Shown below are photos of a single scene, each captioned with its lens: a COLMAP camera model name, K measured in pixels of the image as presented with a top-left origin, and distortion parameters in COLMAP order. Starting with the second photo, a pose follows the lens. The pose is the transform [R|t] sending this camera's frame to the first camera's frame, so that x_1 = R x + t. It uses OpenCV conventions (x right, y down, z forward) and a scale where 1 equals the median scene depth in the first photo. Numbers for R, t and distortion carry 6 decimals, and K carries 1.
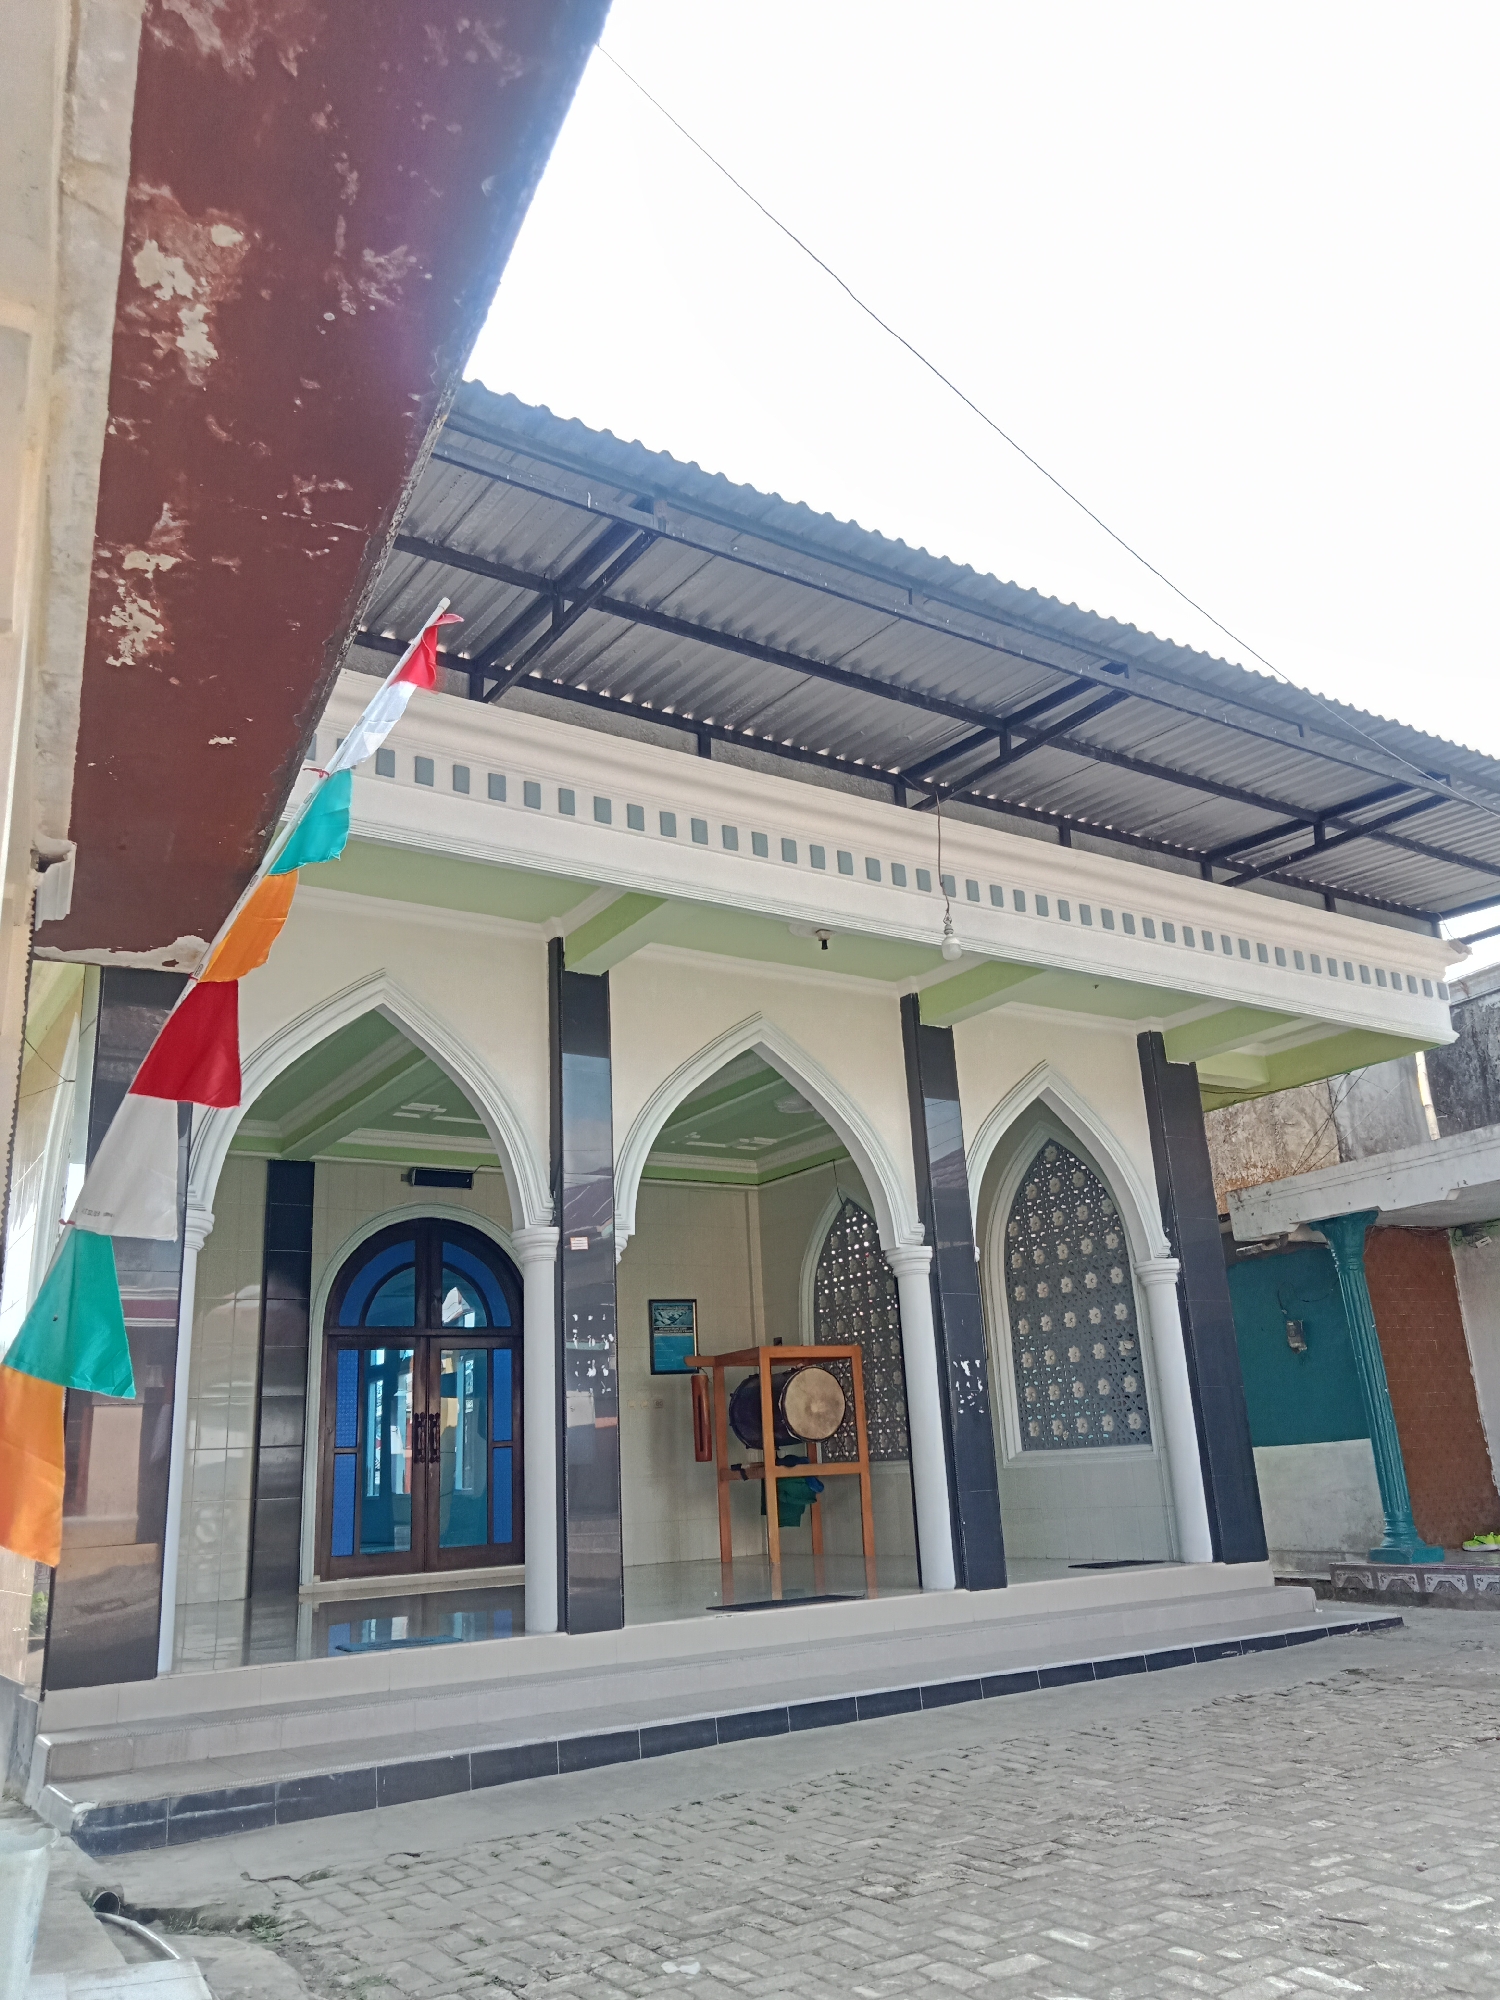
lens RADIAL K [[1497.3, 0, 745.4], [0, 1497.3, 1017.1], [0, 0, 1]] dist [0.039051, -0.042309]
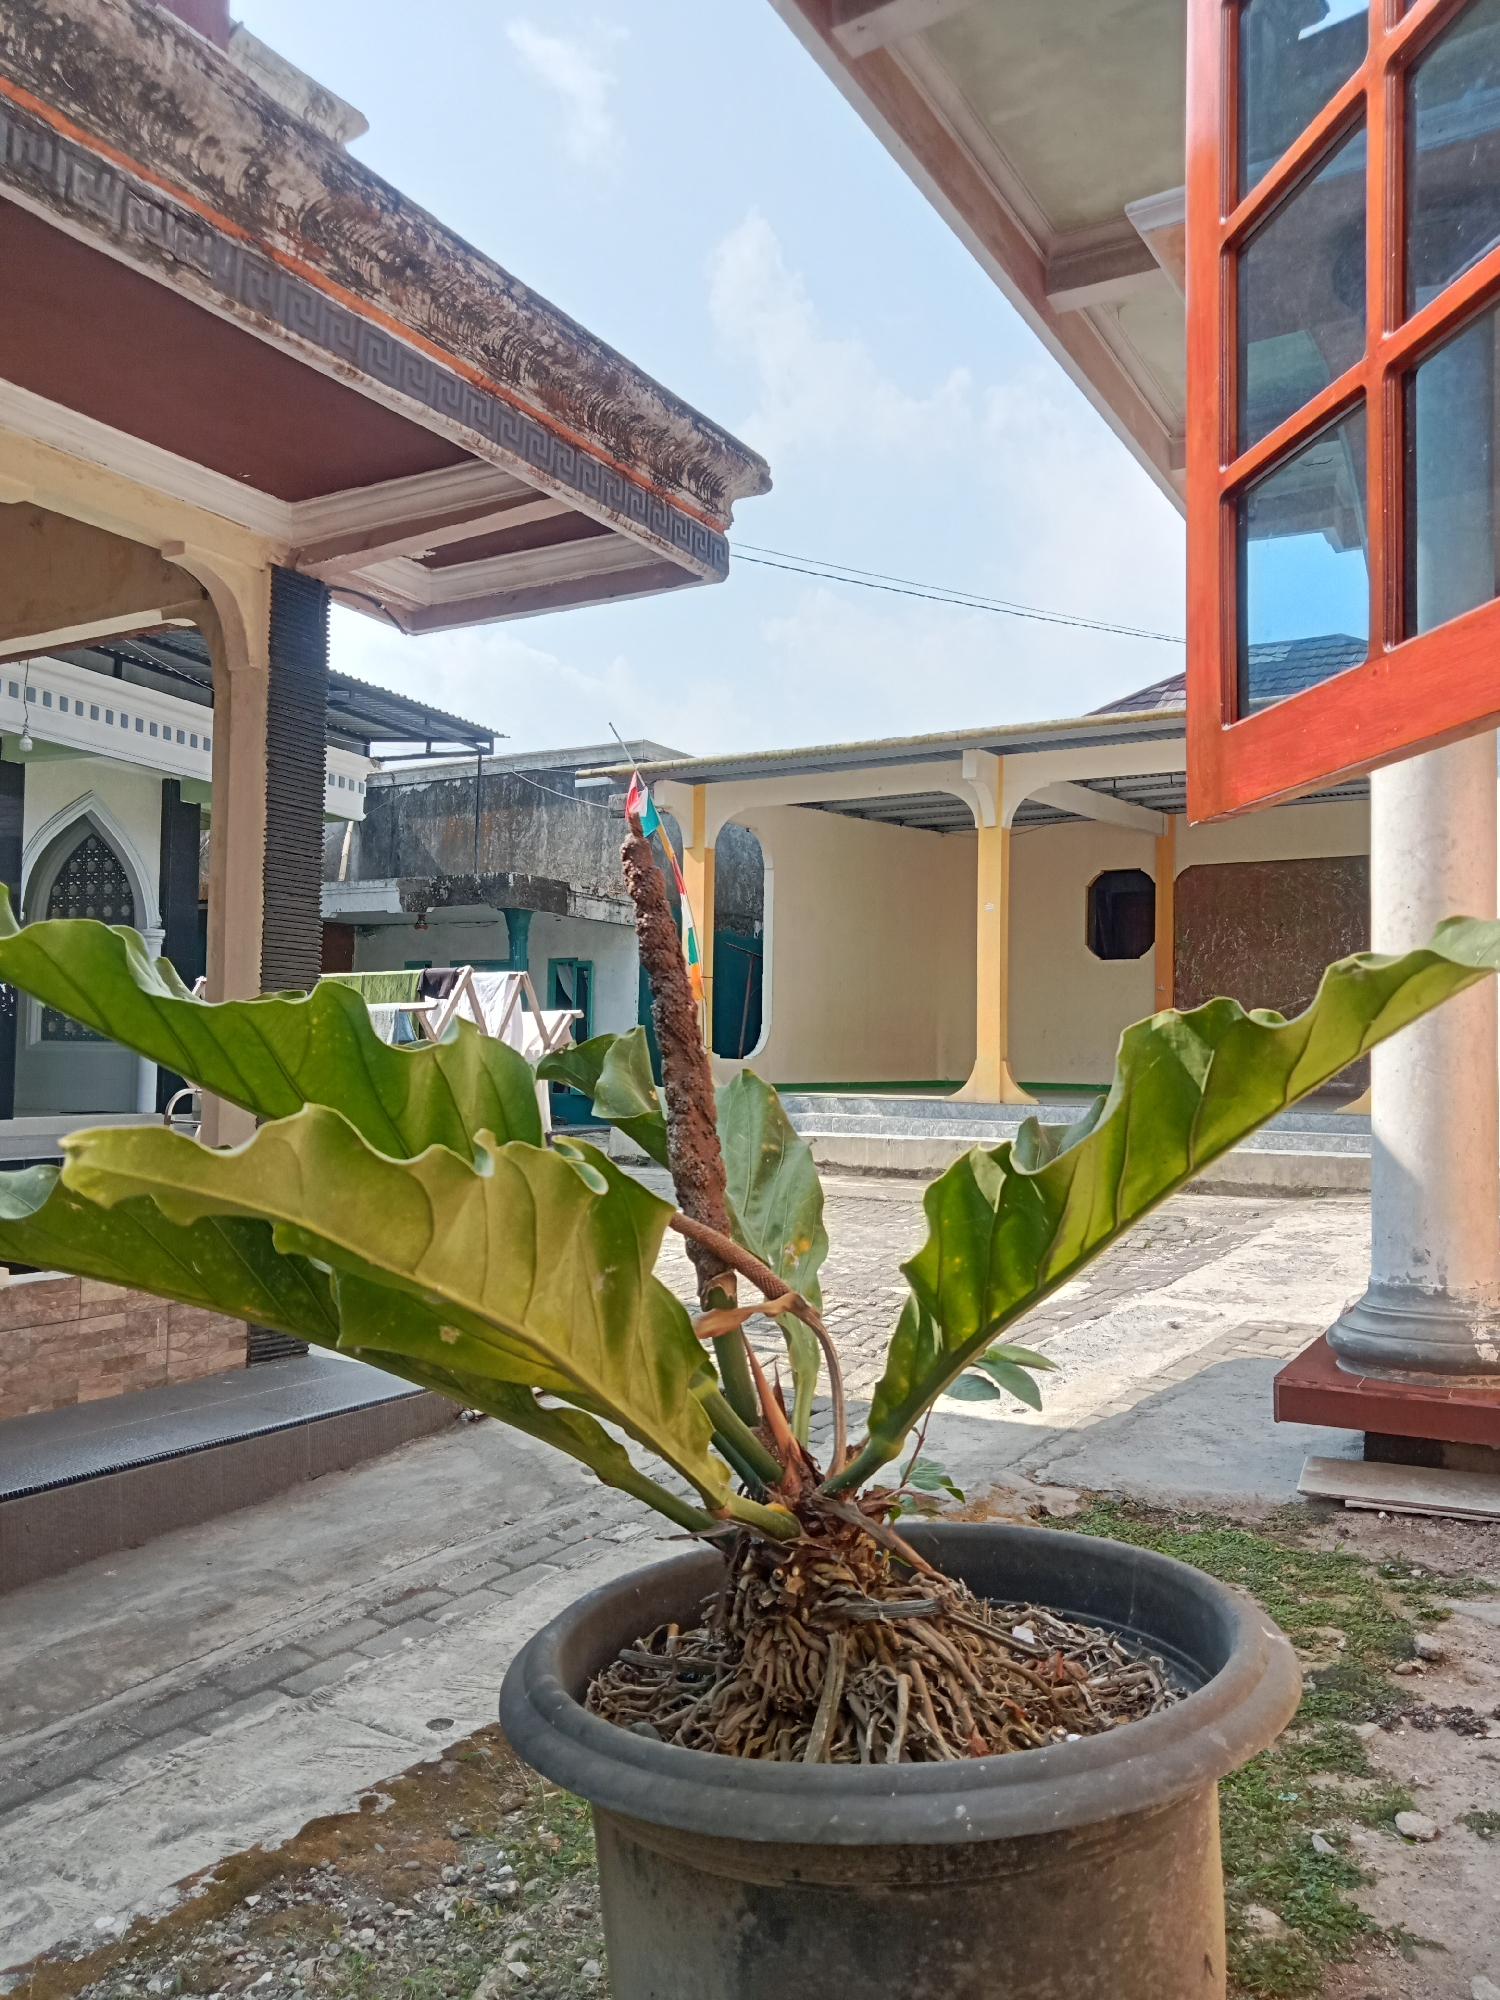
lens RADIAL K [[1497.3, 0, 745.4], [0, 1497.3, 1017.1], [0, 0, 1]] dist [0.039051, -0.042309]
pose [[0.825375, 0.082828, 0.558476, -0.073268], [-0.220955, 0.957670, 0.184518, -0.159868], [-0.519553, -0.275694, 0.808738, -0.551626]]
